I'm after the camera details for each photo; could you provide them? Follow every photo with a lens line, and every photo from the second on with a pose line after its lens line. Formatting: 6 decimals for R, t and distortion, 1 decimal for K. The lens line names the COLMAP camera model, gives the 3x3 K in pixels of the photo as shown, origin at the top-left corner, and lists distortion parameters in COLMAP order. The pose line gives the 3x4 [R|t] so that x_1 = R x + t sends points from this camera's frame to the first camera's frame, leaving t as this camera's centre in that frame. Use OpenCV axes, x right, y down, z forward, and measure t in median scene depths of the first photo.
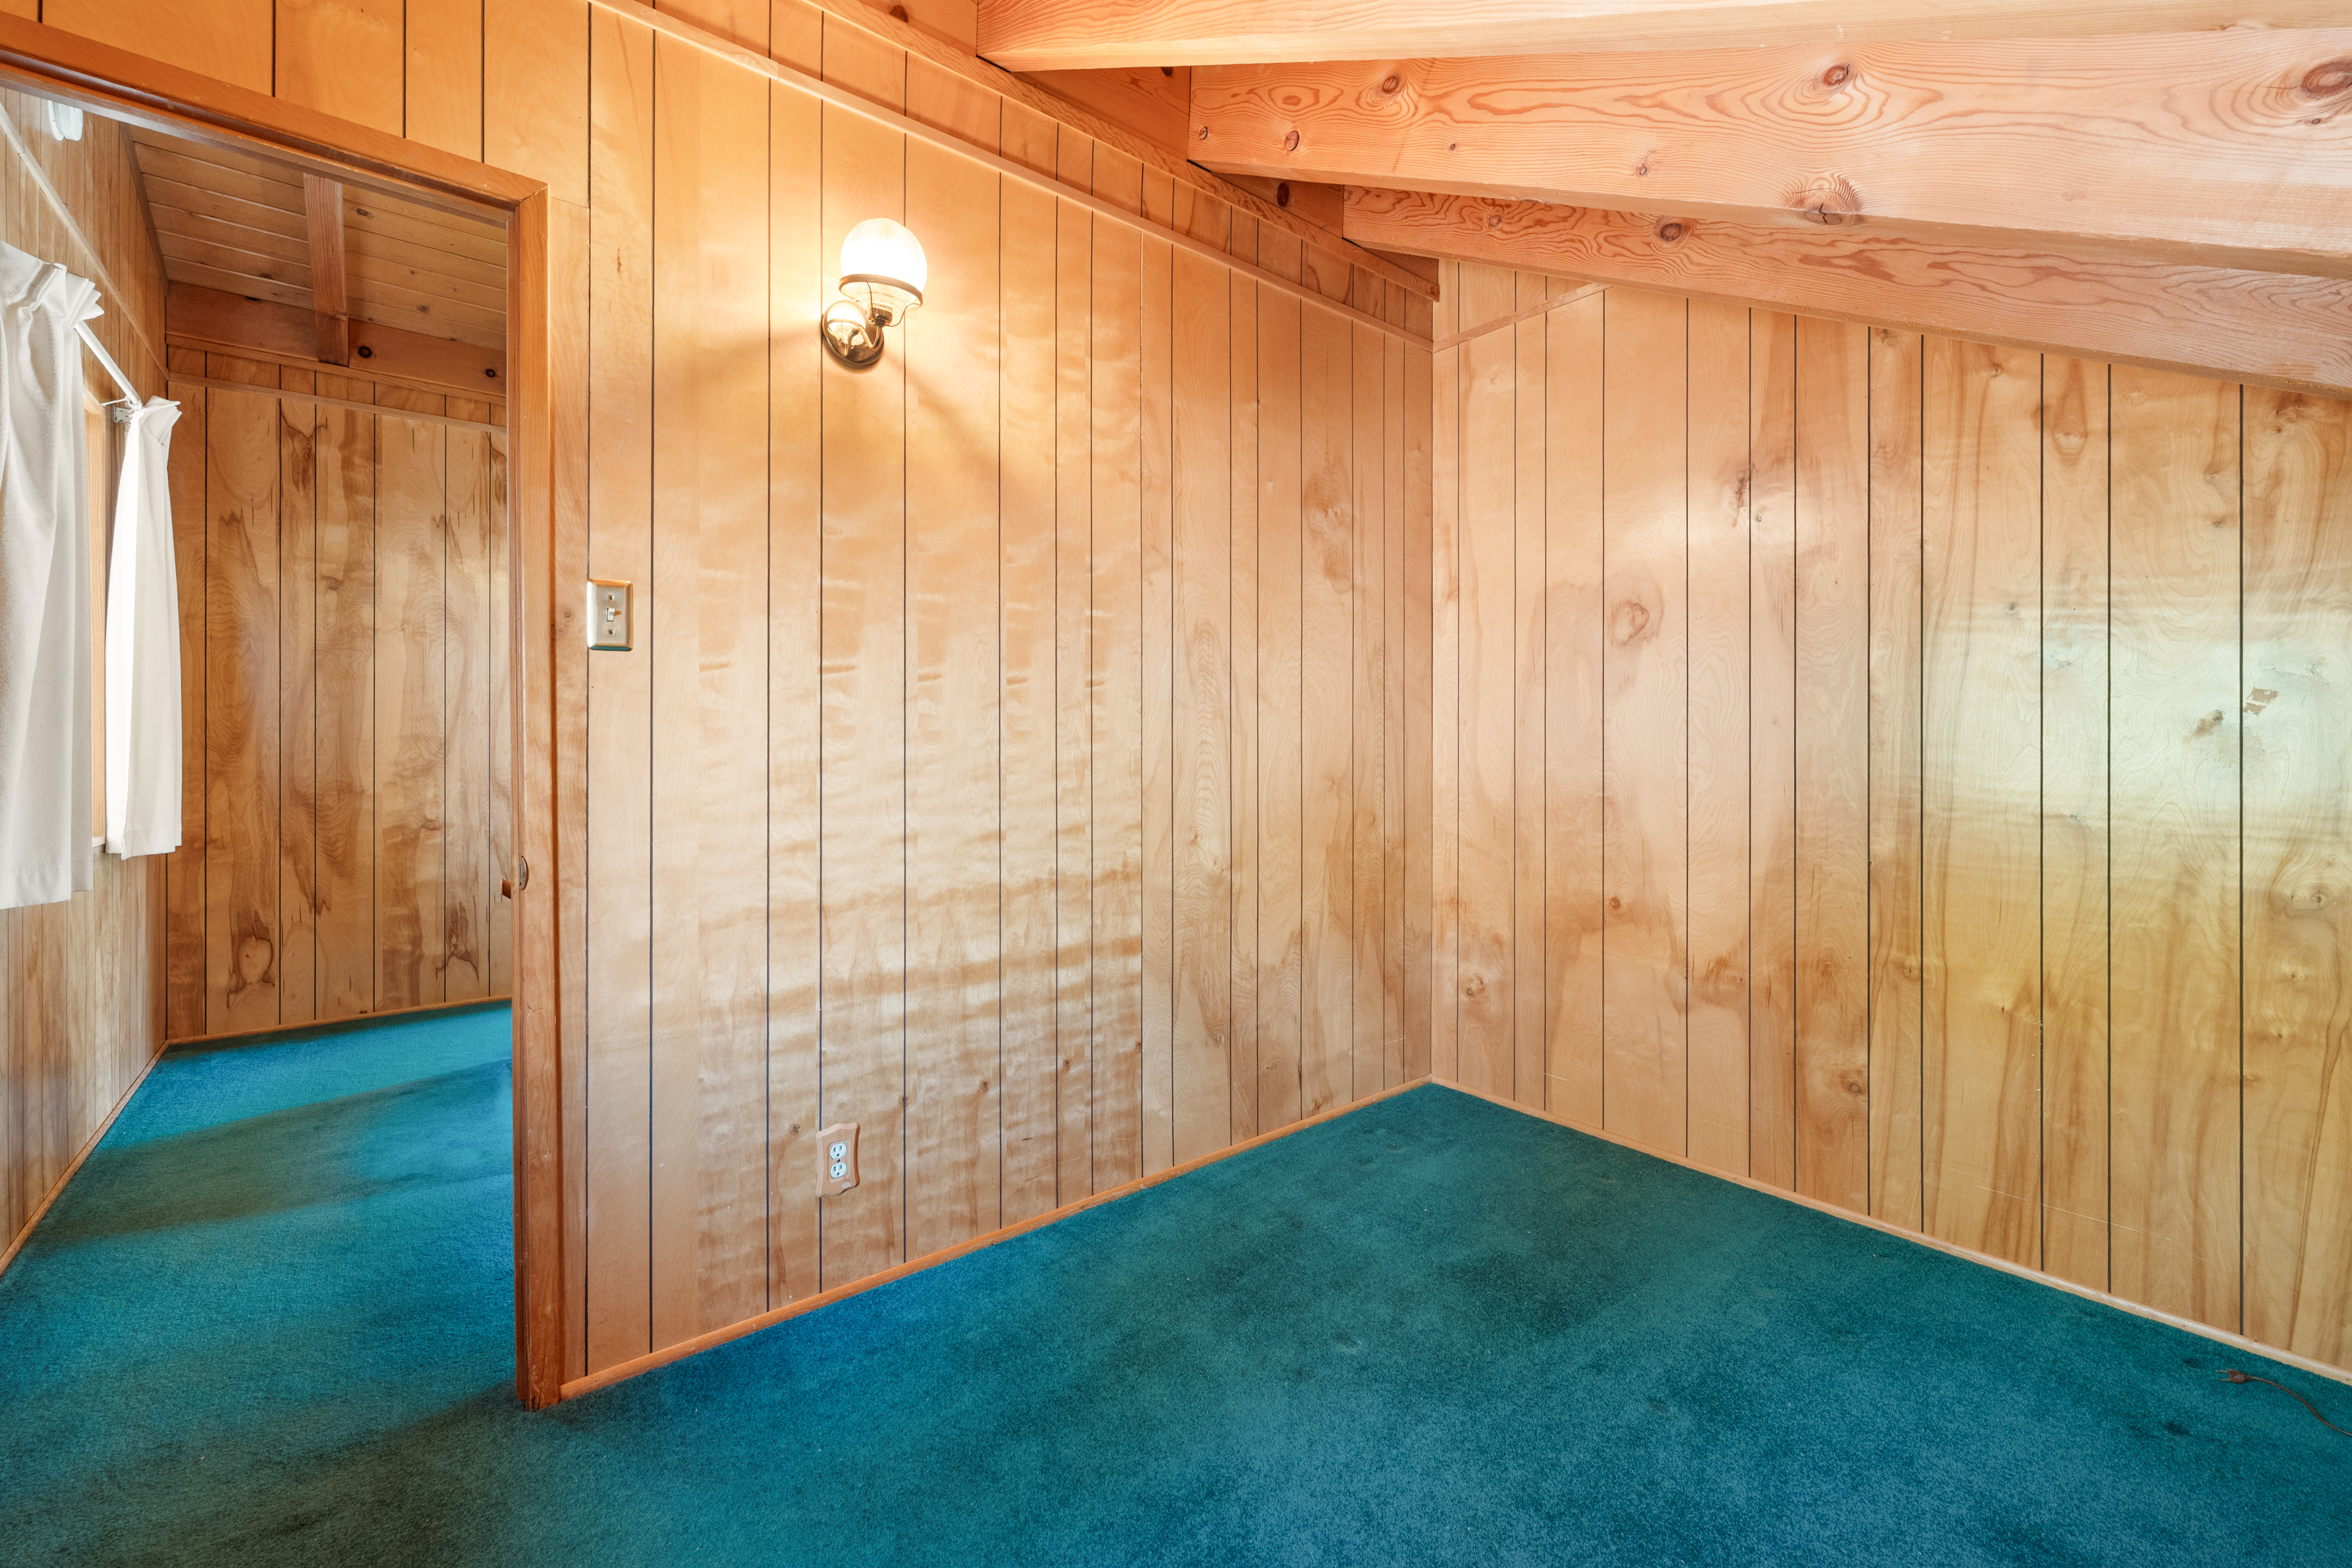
lens RADIAL K [[965.9, 0, 1177.2], [0, 965.9, 743.1], [0, 0, 1]] dist [-0.003787, -0.000111]
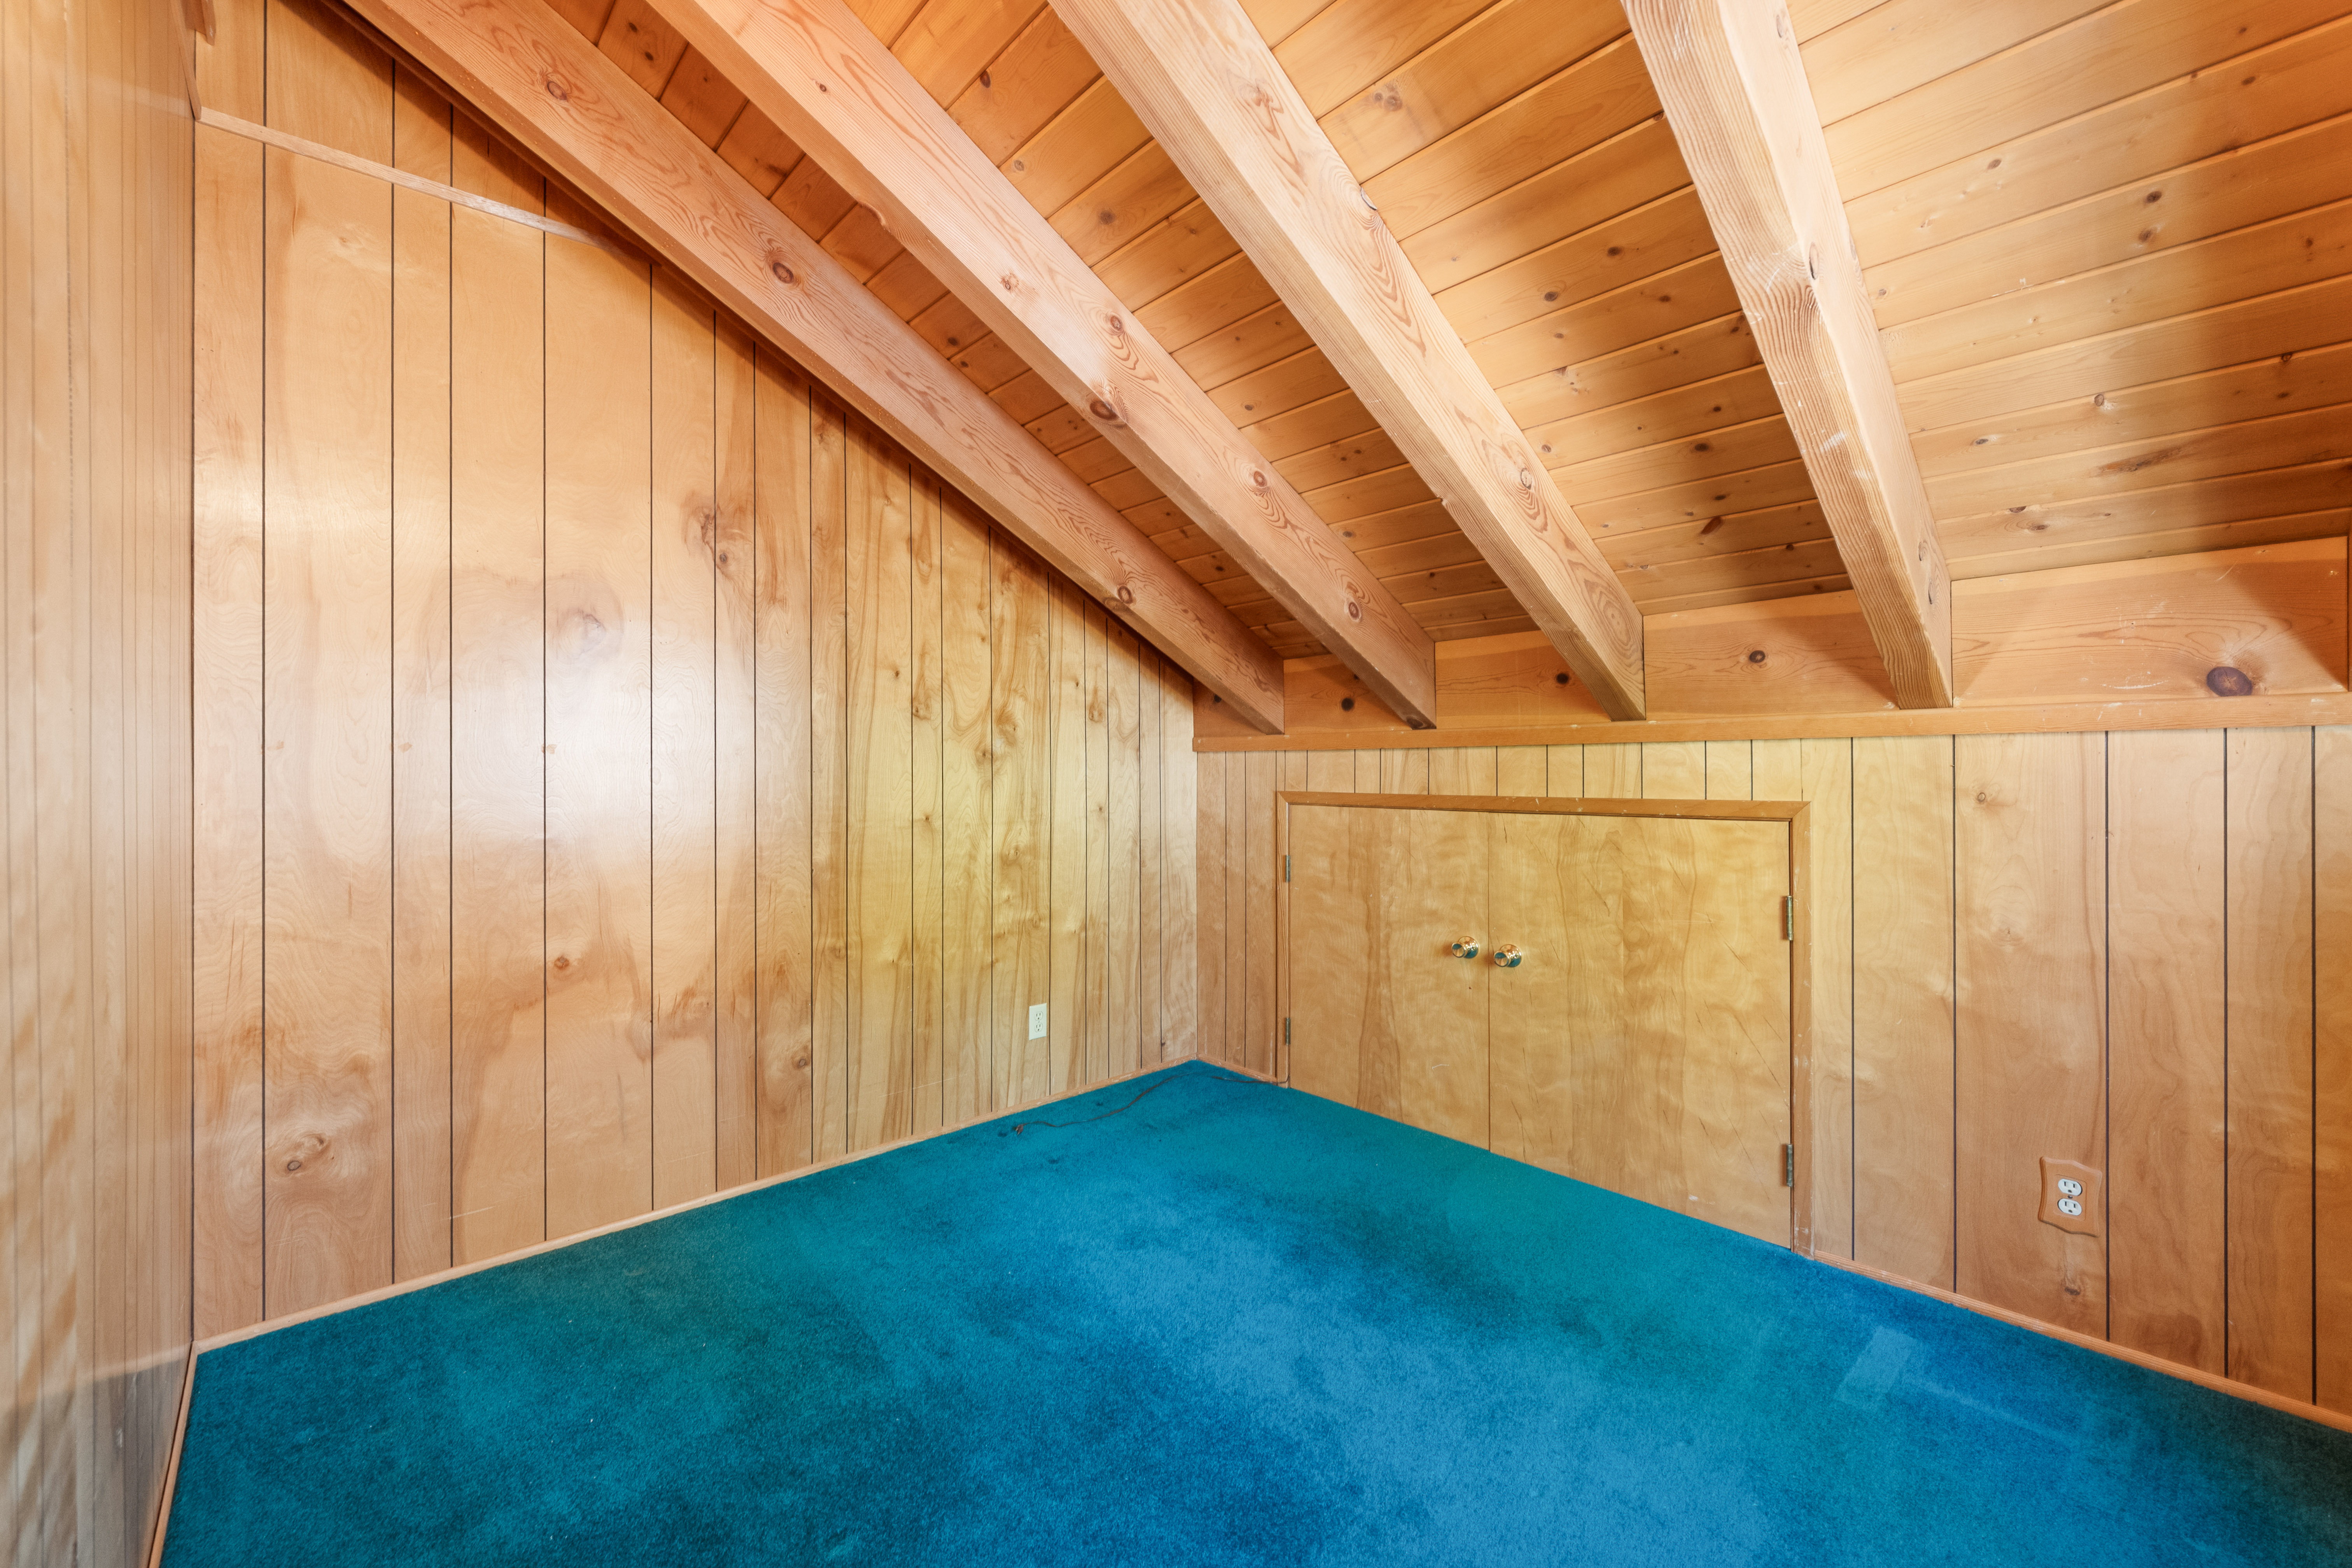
lens RADIAL K [[965.9, 0, 1177.2], [0, 965.9, 743.1], [0, 0, 1]] dist [-0.003787, -0.000111]
pose [[-0.069450, 0.008615, 0.997548, -0.473541], [-0.001278, 0.999961, -0.008725, -0.023090], [-0.997585, -0.001881, -0.069437, 0.572727]]
